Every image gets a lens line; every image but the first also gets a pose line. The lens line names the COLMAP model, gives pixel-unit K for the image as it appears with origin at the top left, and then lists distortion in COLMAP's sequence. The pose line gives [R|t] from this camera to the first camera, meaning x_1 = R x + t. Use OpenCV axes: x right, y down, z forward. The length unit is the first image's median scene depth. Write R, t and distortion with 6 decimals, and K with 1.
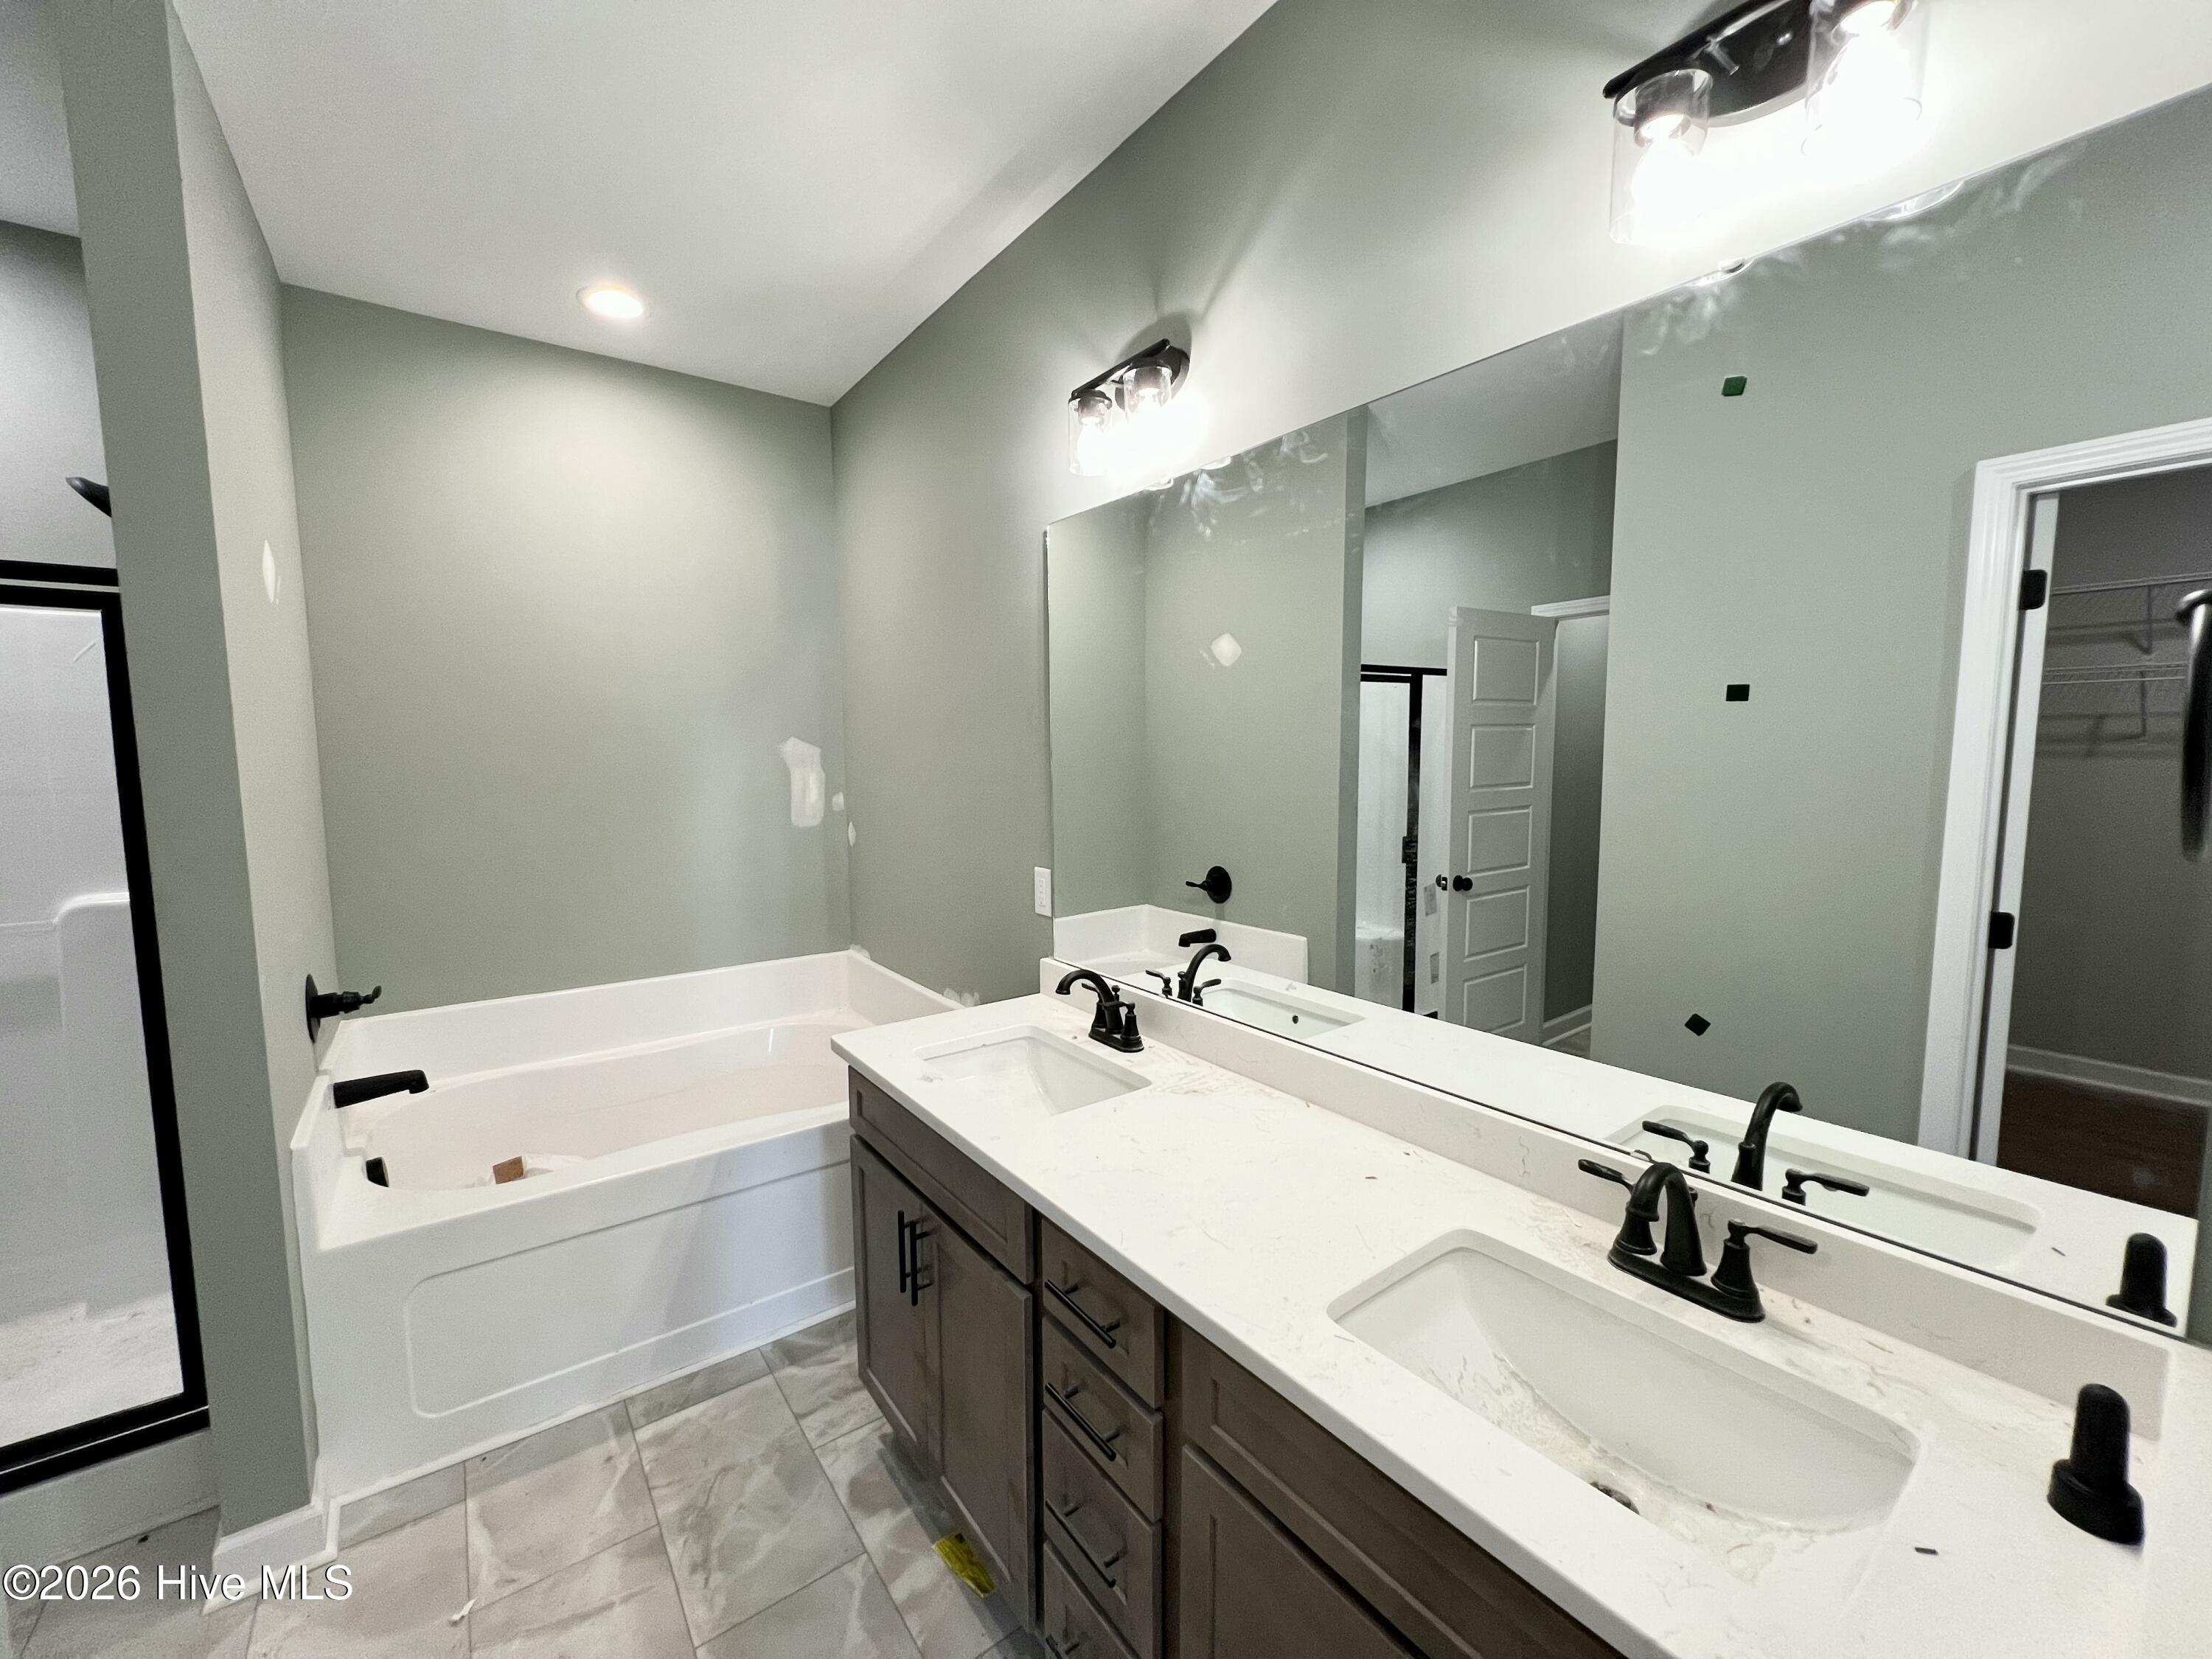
lens RADIAL K [[905.5, 0, 1130.6], [0, 905.5, 838.3], [0, 0, 1]] dist [-0.000528, 0.000030]
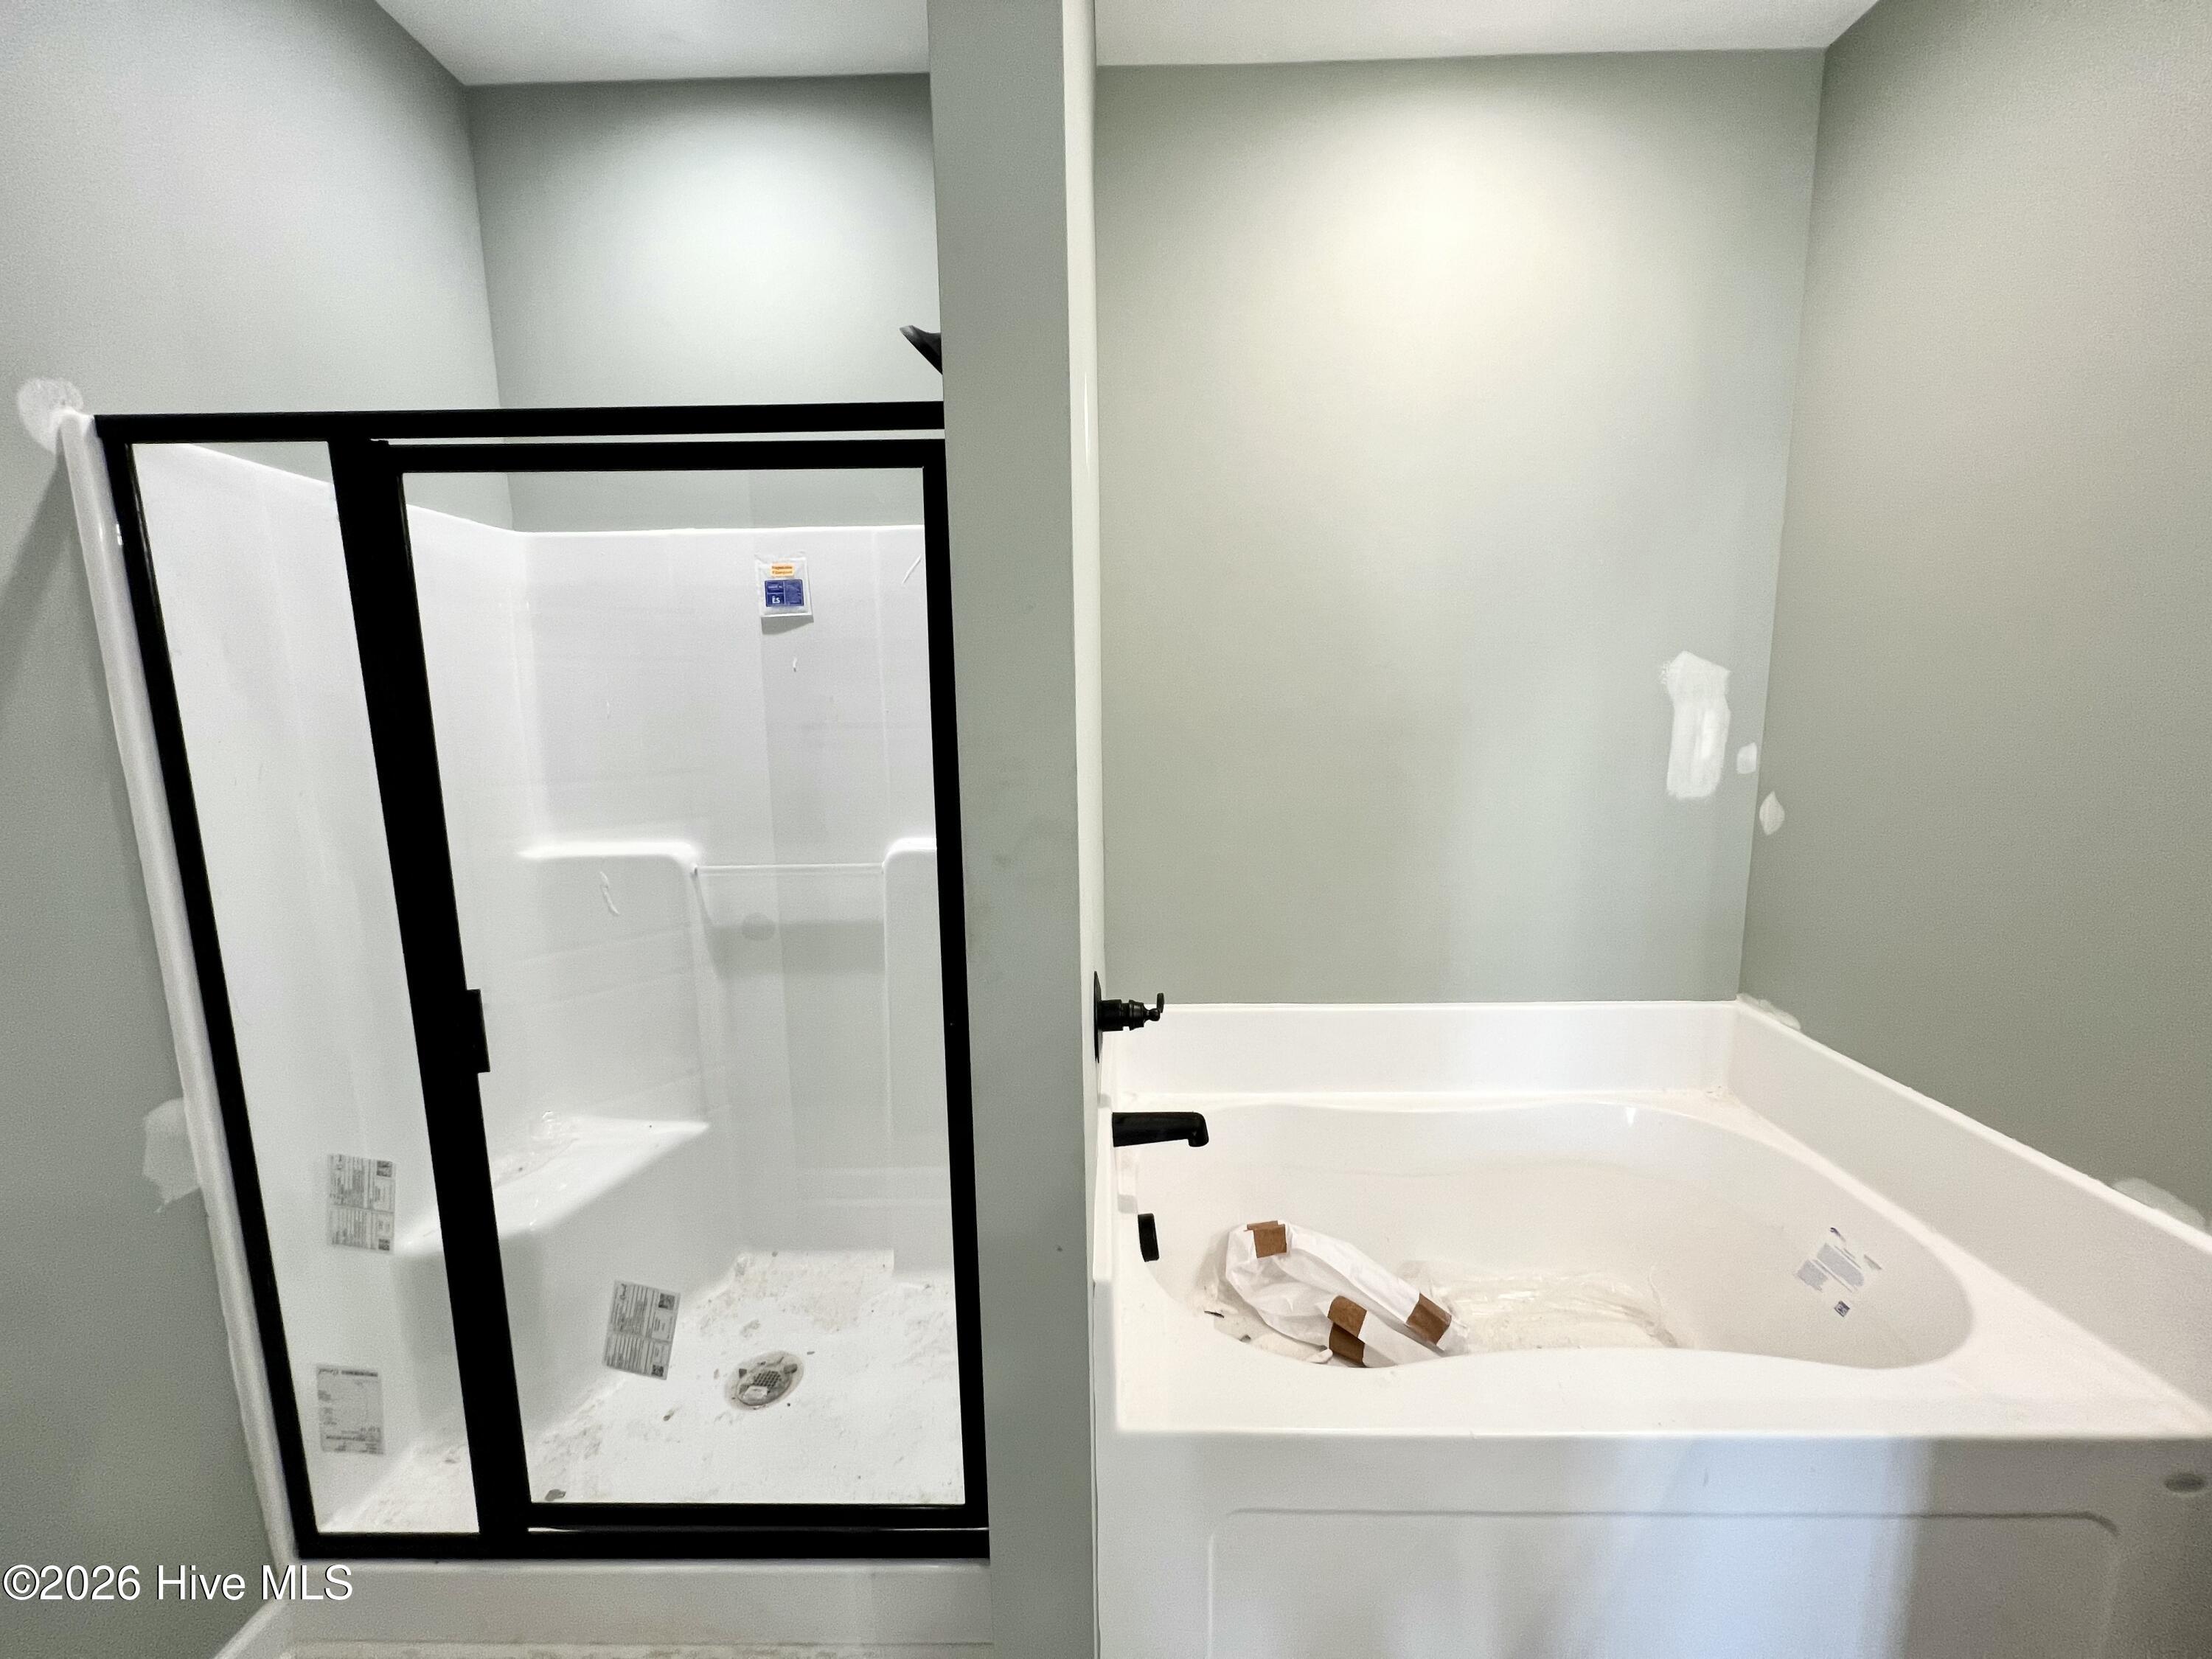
lens RADIAL K [[882.7, 0, 1103.2], [0, 882.7, 832.9], [0, 0, 1]] dist [-0.002348, -0.000131]
pose [[0.794417, 0.085004, -0.601394, -0.439455], [-0.047332, 0.995811, 0.078230, -0.024077], [0.605525, -0.033682, 0.795113, 0.393877]]
